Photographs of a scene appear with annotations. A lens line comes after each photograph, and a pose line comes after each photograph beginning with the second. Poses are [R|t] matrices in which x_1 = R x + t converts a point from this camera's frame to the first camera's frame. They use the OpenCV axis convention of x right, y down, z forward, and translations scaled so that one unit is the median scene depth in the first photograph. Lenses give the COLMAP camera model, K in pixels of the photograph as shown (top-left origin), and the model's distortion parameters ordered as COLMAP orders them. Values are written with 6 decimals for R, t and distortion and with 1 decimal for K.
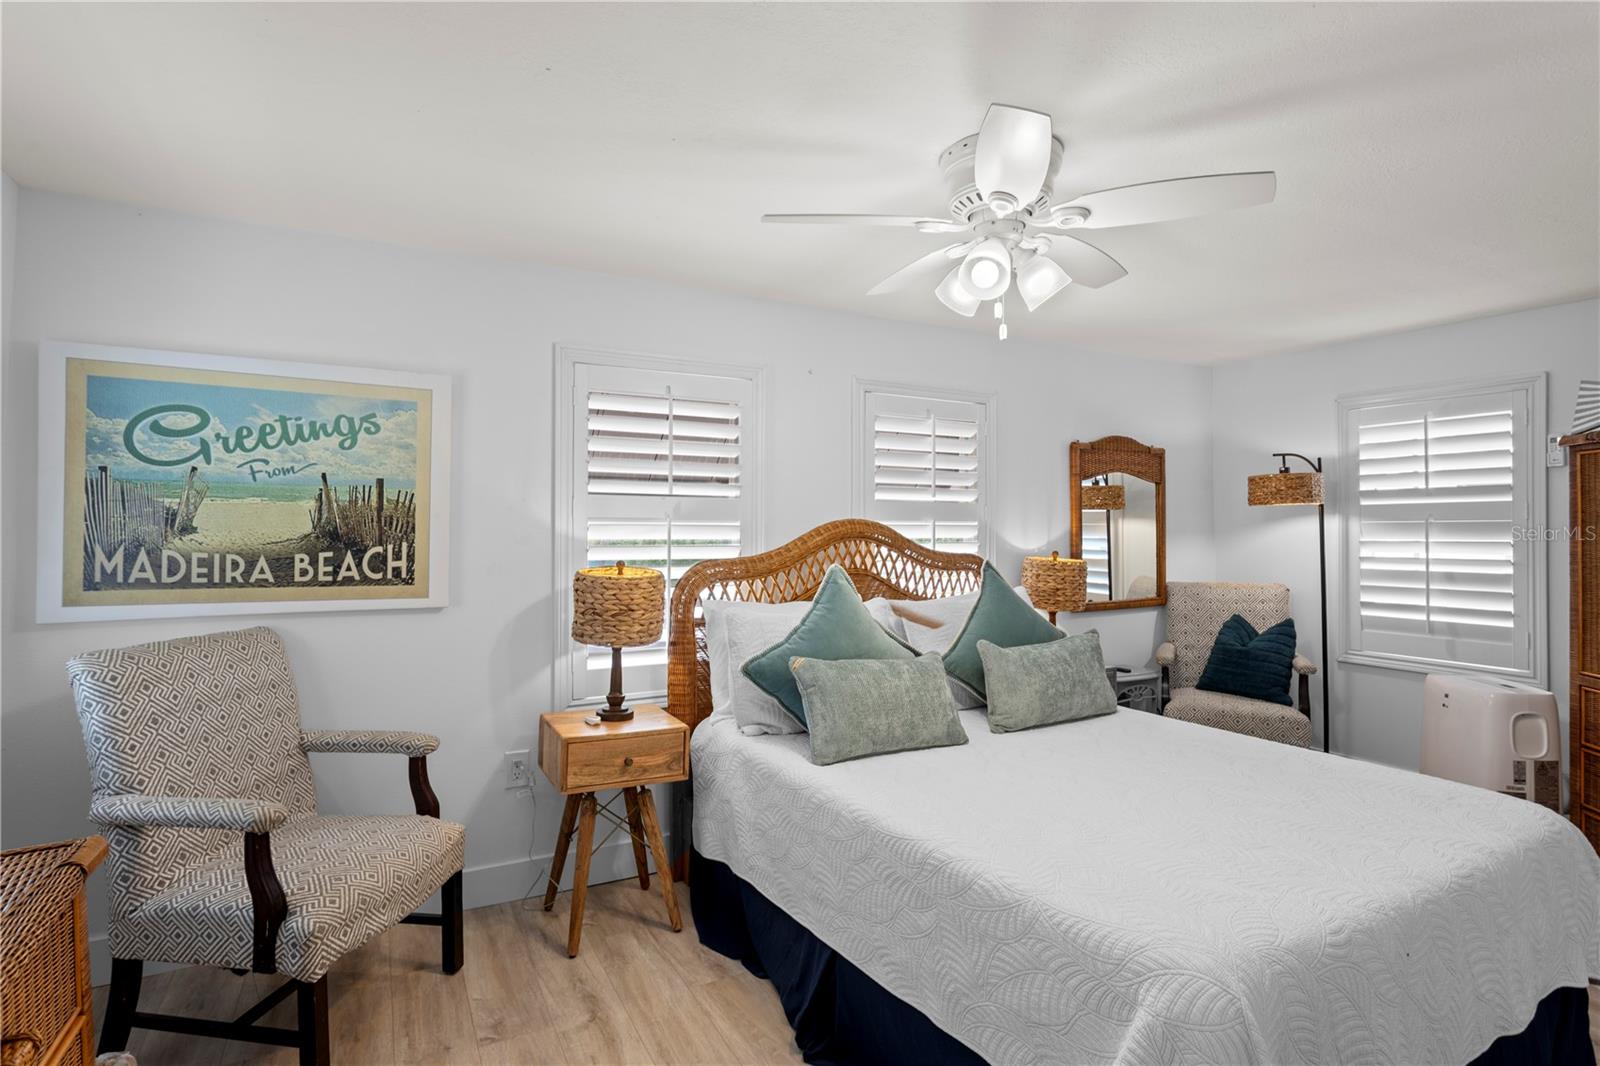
lens RADIAL K [[794.8, 0, 809.1], [0, 794.8, 528.2], [0, 0, 1]] dist [-0.020478, 0.007062]
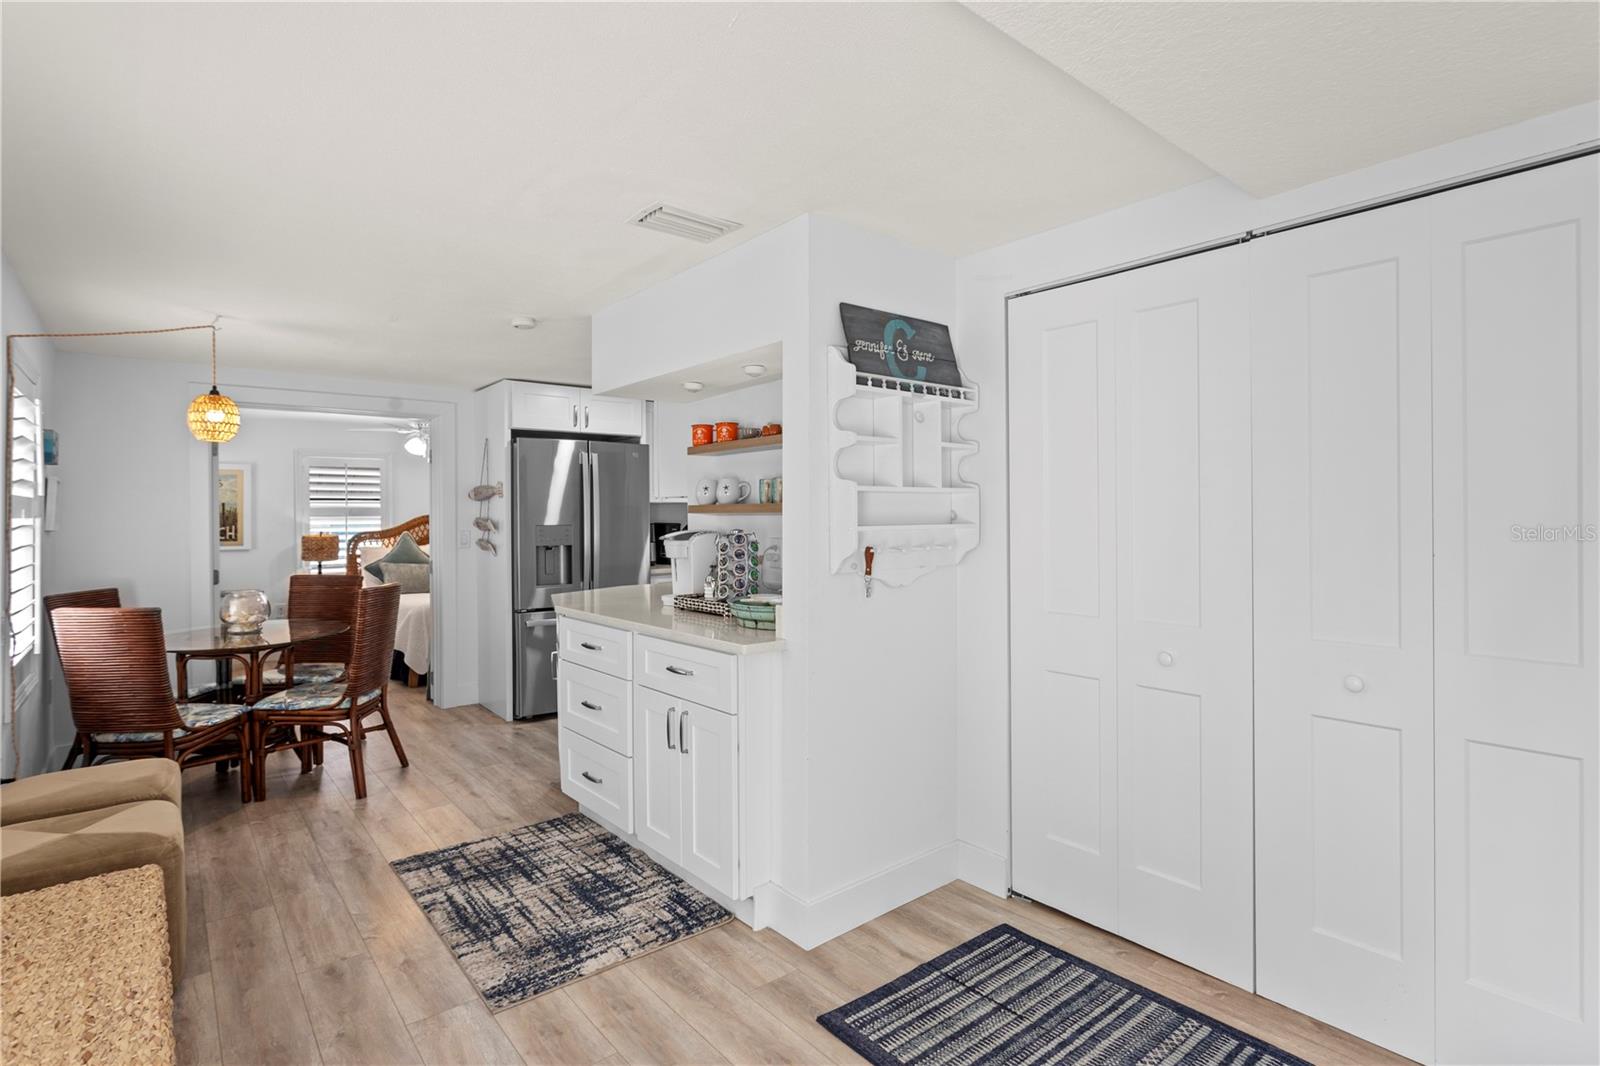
lens RADIAL K [[794.8, 0, 802.5], [0, 794.8, 528.6], [0, 0, 1]] dist [-0.020478, 0.007062]
pose [[0.988916, -0.022495, 0.146759, 0.930186], [0.022604, 0.999744, 0.000925, 0.062217], [-0.146743, 0.002402, 0.989172, -1.783223]]
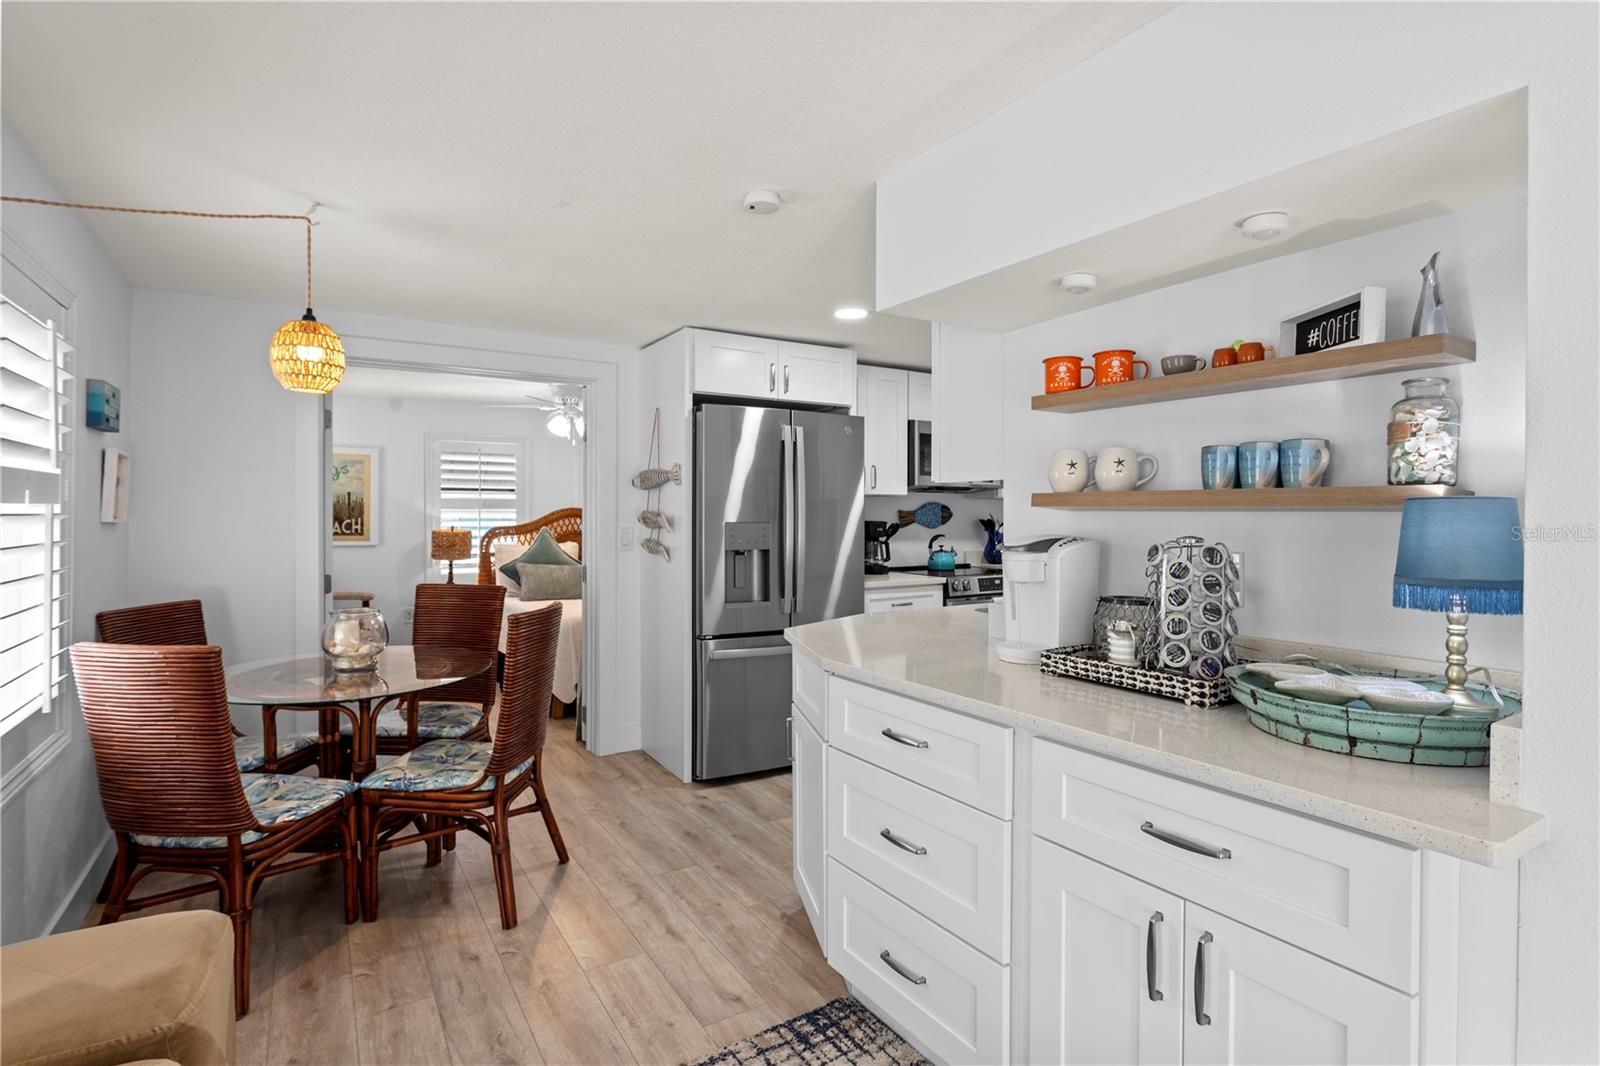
lens RADIAL K [[794.8, 0, 797.0], [0, 794.8, 530.4], [0, 0, 1]] dist [-0.020478, 0.007062]
pose [[0.999866, -0.010320, 0.012671, 0.711011], [0.010270, 0.999939, 0.003979, 0.052967], [-0.012712, -0.003849, 0.999912, -1.282096]]
